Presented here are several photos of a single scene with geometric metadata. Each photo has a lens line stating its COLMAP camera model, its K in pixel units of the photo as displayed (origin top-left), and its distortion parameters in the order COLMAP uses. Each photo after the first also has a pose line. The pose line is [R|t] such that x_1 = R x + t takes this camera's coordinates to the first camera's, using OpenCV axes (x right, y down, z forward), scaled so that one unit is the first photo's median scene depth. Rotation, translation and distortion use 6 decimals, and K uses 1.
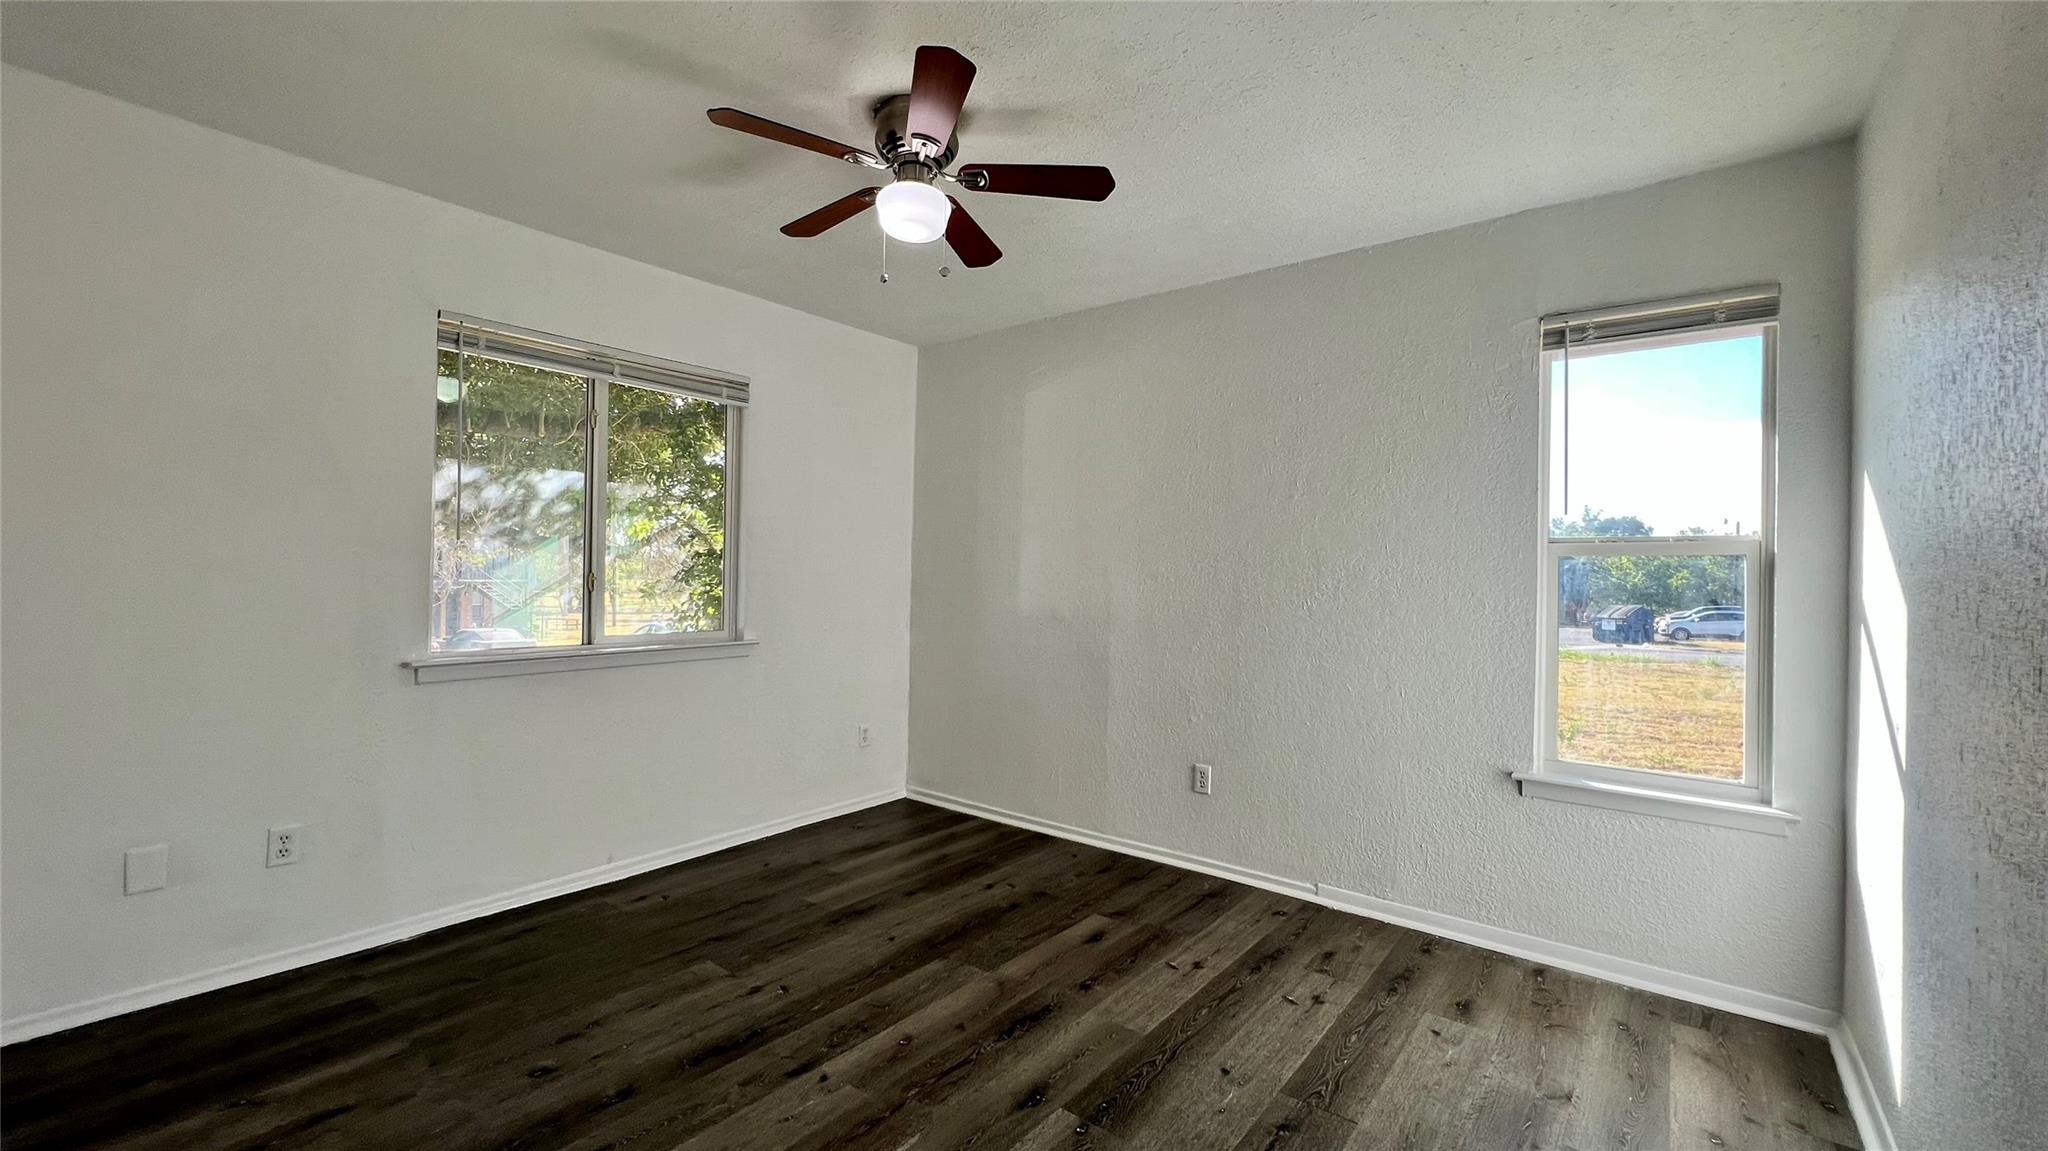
lens RADIAL K [[826.1, 0, 1020.8], [0, 826.1, 572.5], [0, 0, 1]] dist [-0.000724, -0.000136]
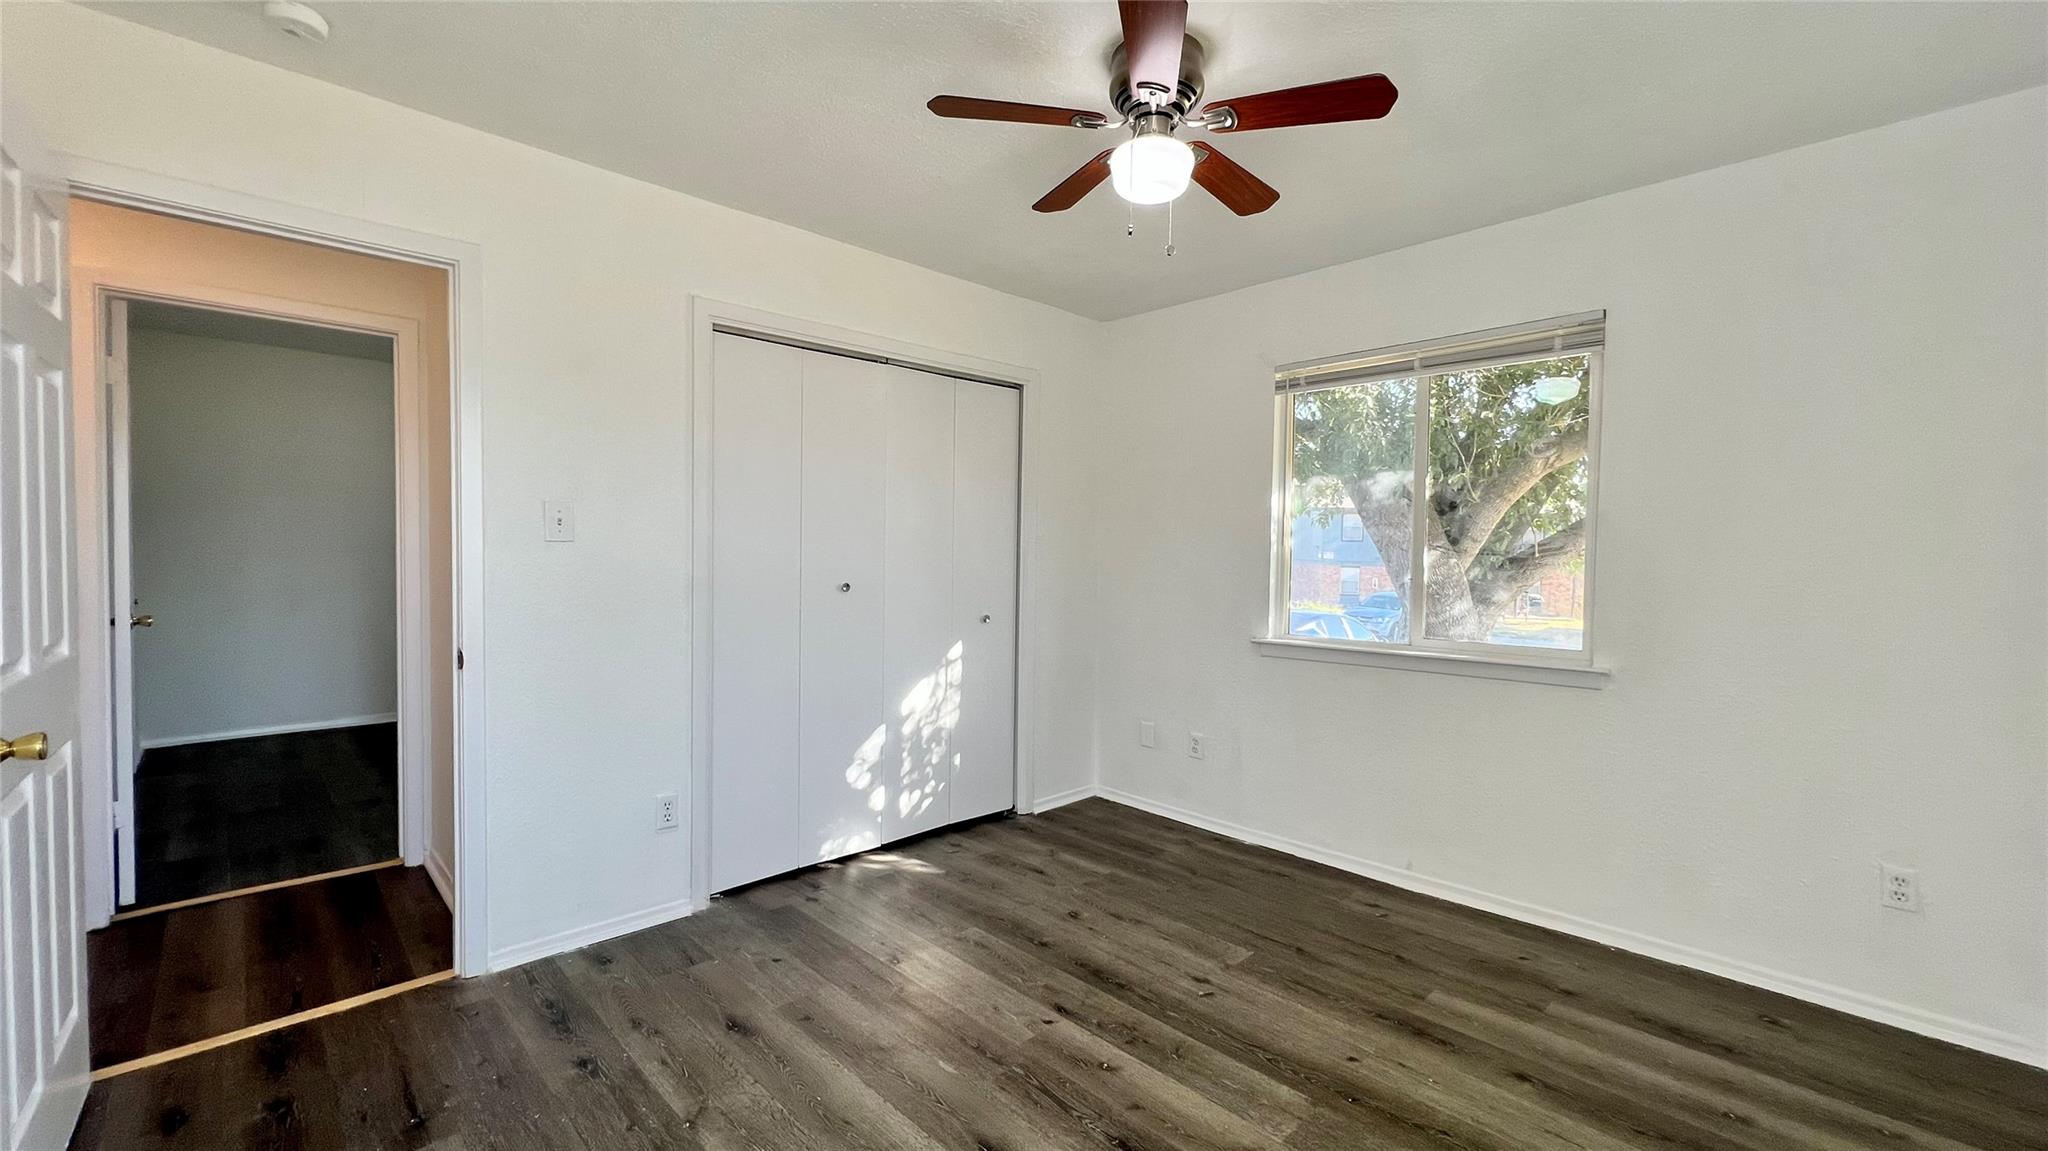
lens RADIAL K [[826.1, 0, 1020.8], [0, 826.1, 572.5], [0, 0, 1]] dist [-0.000724, -0.000136]
pose [[-0.125642, 0.005580, -0.992060, 0.655677], [-0.013935, 0.999876, 0.007389, 0.000184], [0.991978, 0.014753, -0.125549, 0.829729]]
